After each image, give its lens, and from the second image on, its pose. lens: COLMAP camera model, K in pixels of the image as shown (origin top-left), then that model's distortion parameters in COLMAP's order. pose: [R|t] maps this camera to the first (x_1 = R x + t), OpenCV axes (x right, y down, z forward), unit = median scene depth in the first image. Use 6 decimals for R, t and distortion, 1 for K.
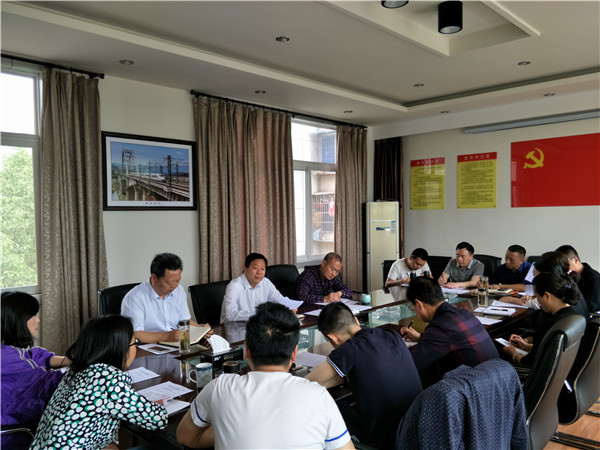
lens RADIAL K [[497.8, 0, 304.4], [0, 497.8, 233.6], [0, 0, 1]] dist [0.023112, -0.067420]
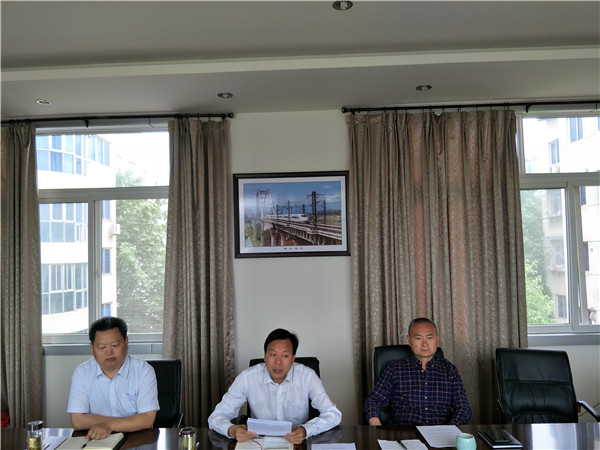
lens RADIAL K [[497.8, 0, 291.4], [0, 497.8, 252.8], [0, 0, 1]] dist [0.023112, -0.067420]
pose [[0.654237, -0.005890, -0.756267, 0.330512], [-0.016193, 0.999631, -0.021794, -0.033631], [0.756117, 0.026505, 0.653900, 0.418727]]
